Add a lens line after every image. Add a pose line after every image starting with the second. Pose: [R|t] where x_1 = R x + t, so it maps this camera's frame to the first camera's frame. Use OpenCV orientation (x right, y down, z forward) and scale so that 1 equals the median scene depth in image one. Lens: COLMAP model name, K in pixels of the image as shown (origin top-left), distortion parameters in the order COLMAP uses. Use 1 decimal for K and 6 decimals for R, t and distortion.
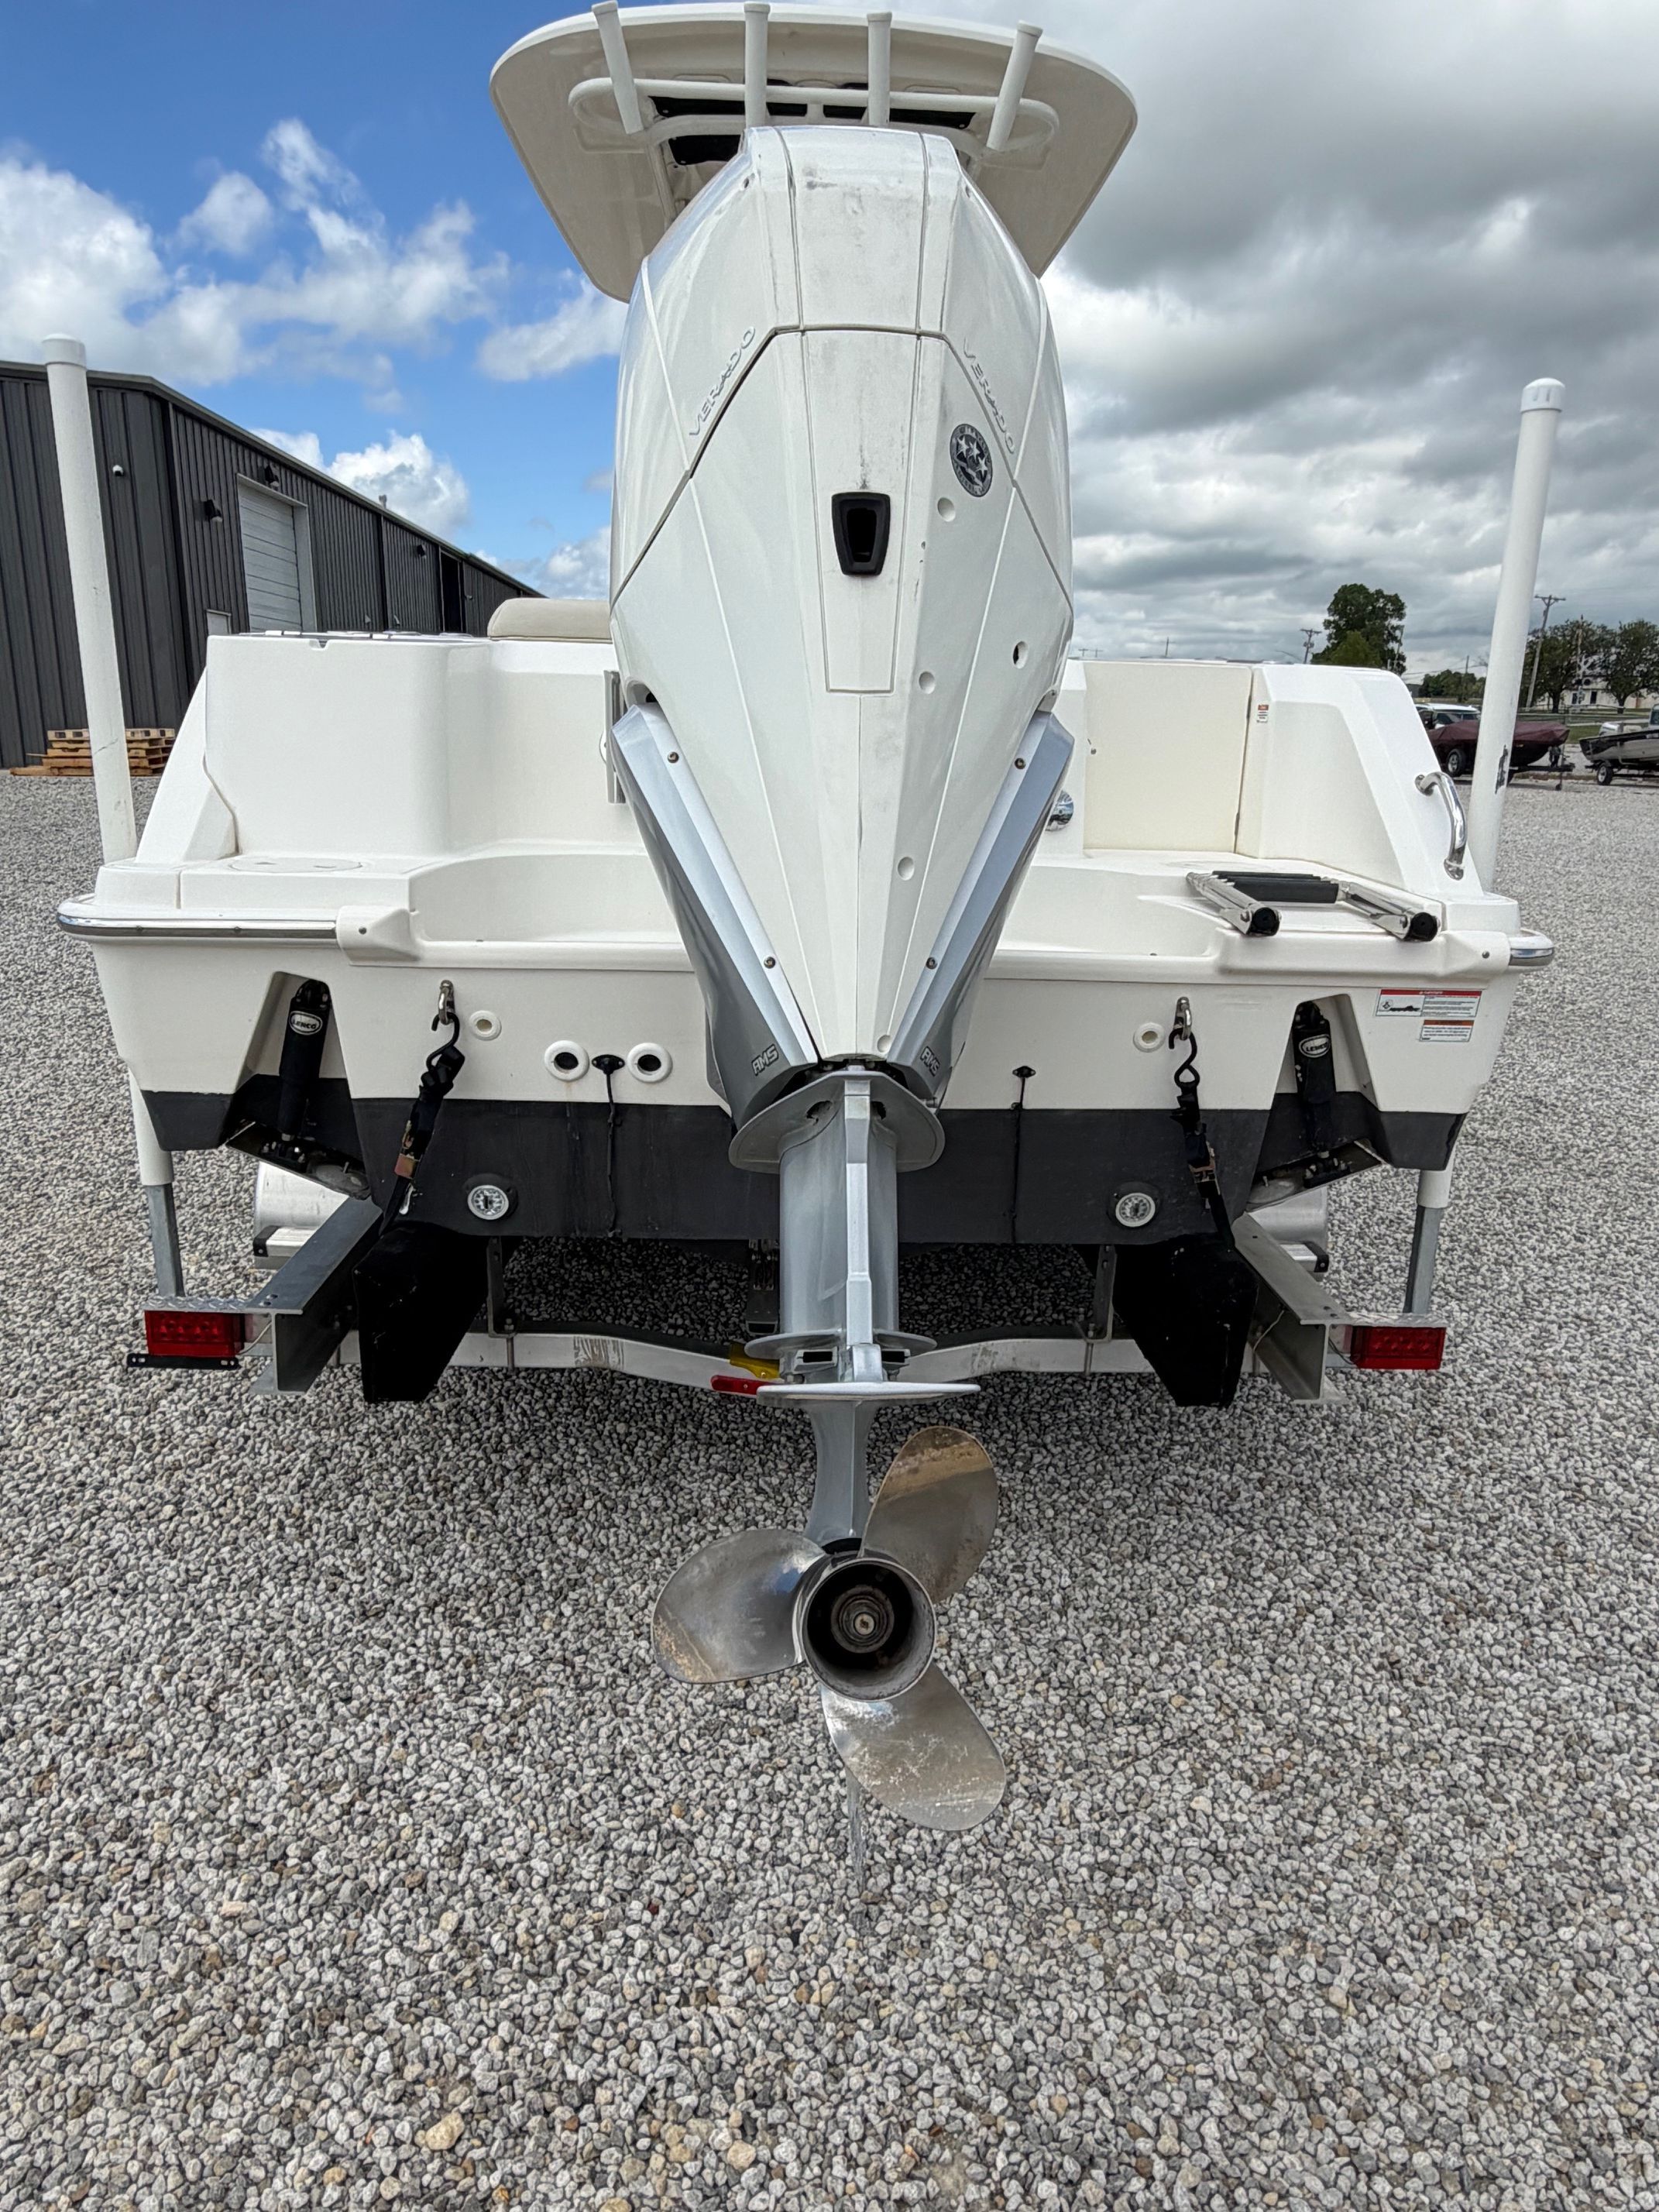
lens RADIAL K [[1504.8, 0, 849.1], [0, 1504.8, 1127.2], [0, 0, 1]] dist [0.037595, -0.043896]
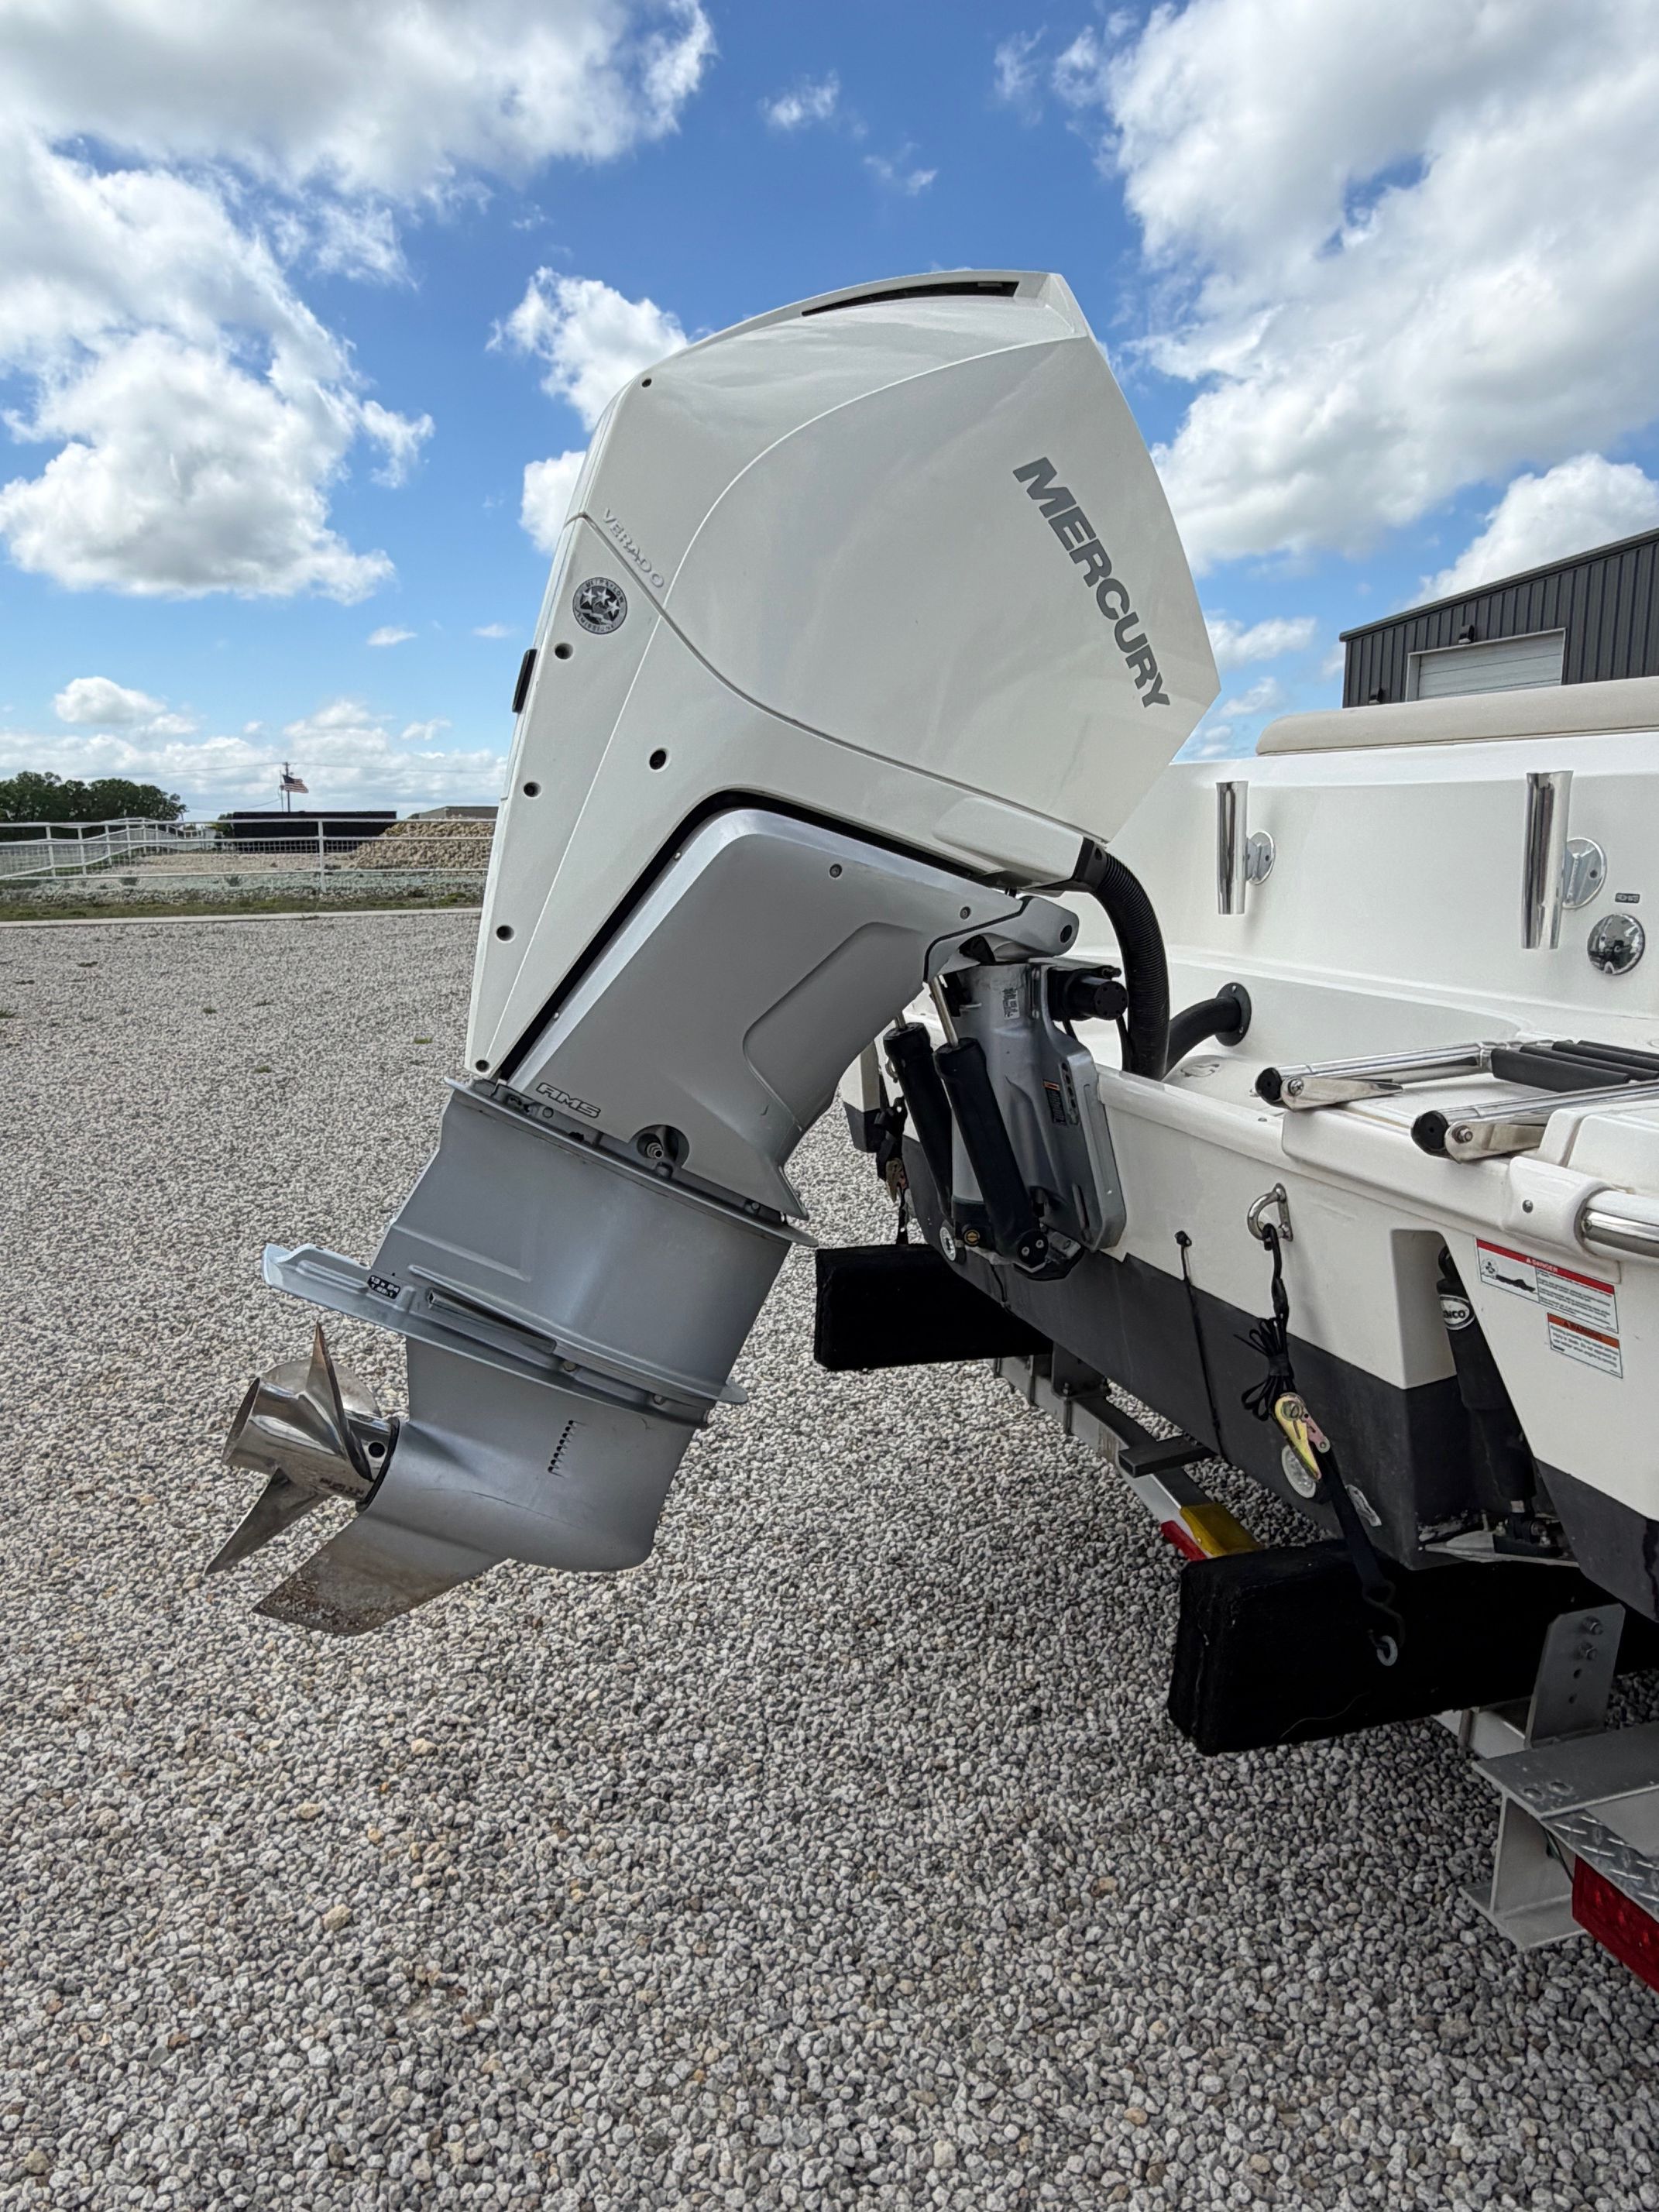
lens RADIAL K [[1504.8, 0, 819.0], [0, 1504.8, 1124.9], [0, 0, 1]] dist [0.037595, -0.043896]
pose [[0.285180, 0.164329, -0.944282, 0.788695], [-0.249159, 0.964033, 0.092518, -0.117346], [0.925523, 0.208892, 0.315867, 0.515330]]
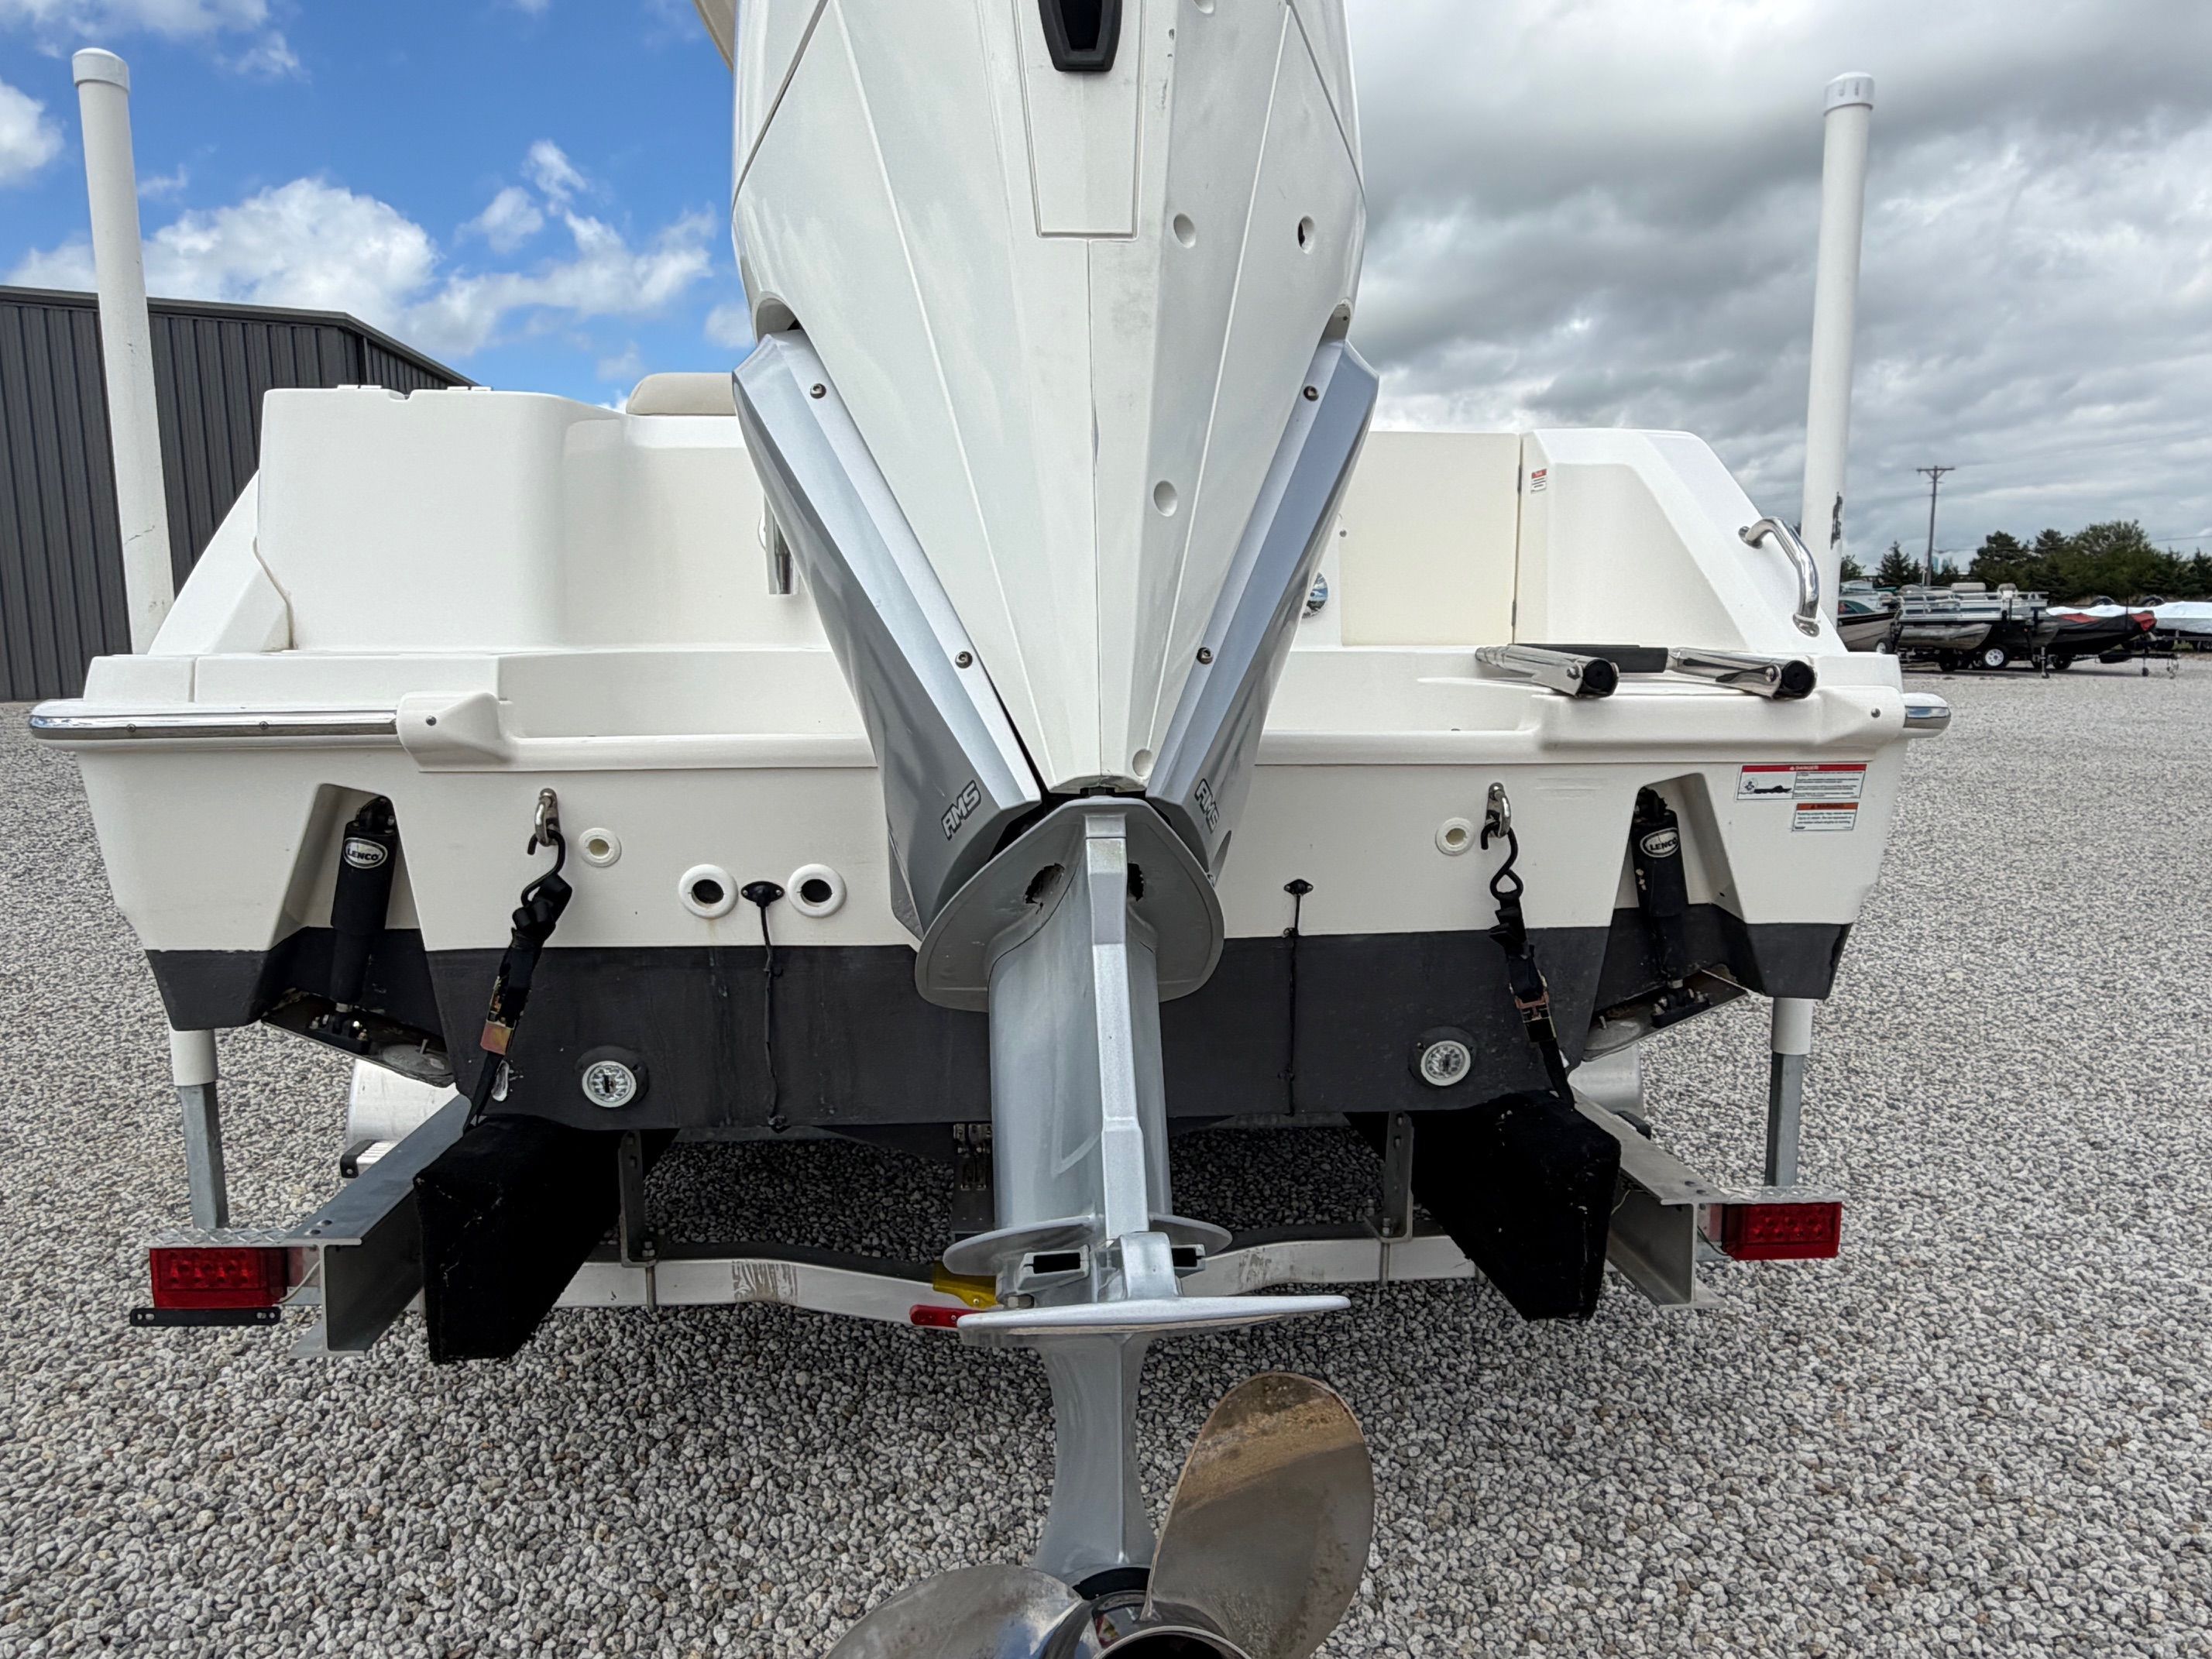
lens RADIAL K [[1504.8, 0, 1098.8], [0, 1504.8, 841.6], [0, 0, 1]] dist [0.037595, -0.043896]
pose [[0.998963, -0.033900, 0.030380, -0.009832], [0.037602, 0.990667, -0.131013, 0.036767], [-0.025655, 0.132019, 0.990915, 0.212208]]
